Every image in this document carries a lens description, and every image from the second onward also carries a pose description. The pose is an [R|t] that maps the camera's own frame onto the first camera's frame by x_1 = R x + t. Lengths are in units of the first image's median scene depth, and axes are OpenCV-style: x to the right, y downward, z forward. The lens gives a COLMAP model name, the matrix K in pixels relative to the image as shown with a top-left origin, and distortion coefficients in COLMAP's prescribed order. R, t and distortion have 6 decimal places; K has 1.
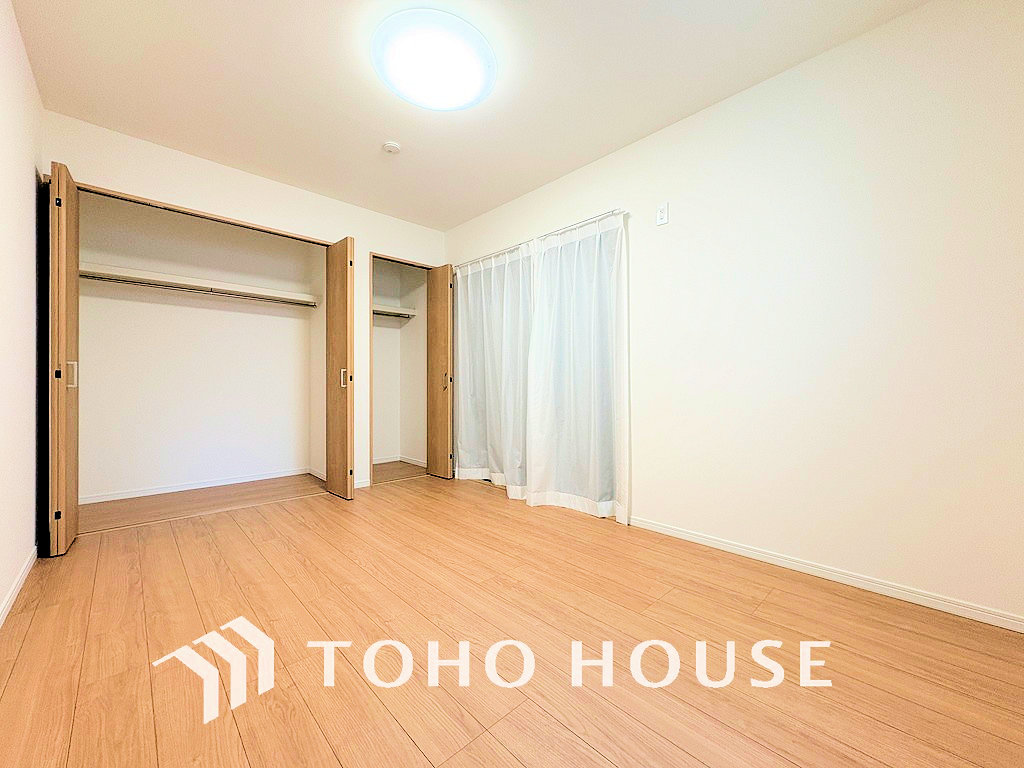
lens RADIAL K [[407.4, 0, 510.3], [0, 407.4, 379.5], [0, 0, 1]] dist [-0.002063, -0.001403]
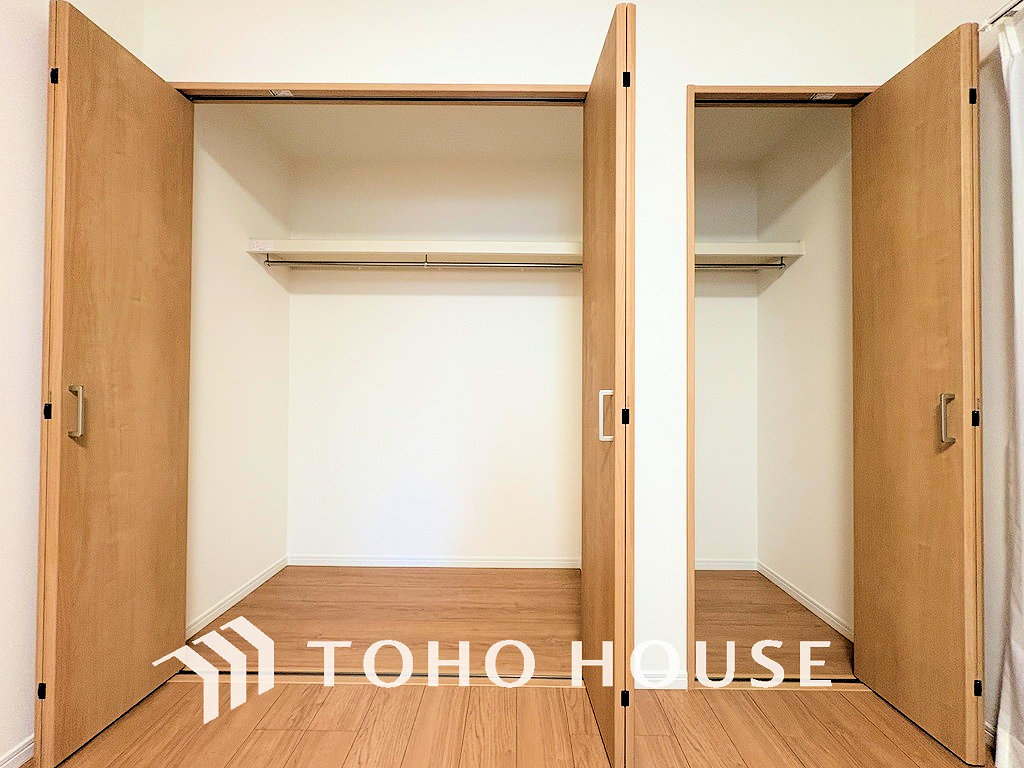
lens RADIAL K [[407.4, 0, 509.4], [0, 407.4, 383.1], [0, 0, 1]] dist [-0.002063, -0.001403]
pose [[0.722763, -0.007515, -0.691055, -0.182135], [-0.002680, 0.999903, -0.013676, -0.019992], [0.691091, 0.011737, 0.722672, 0.549256]]
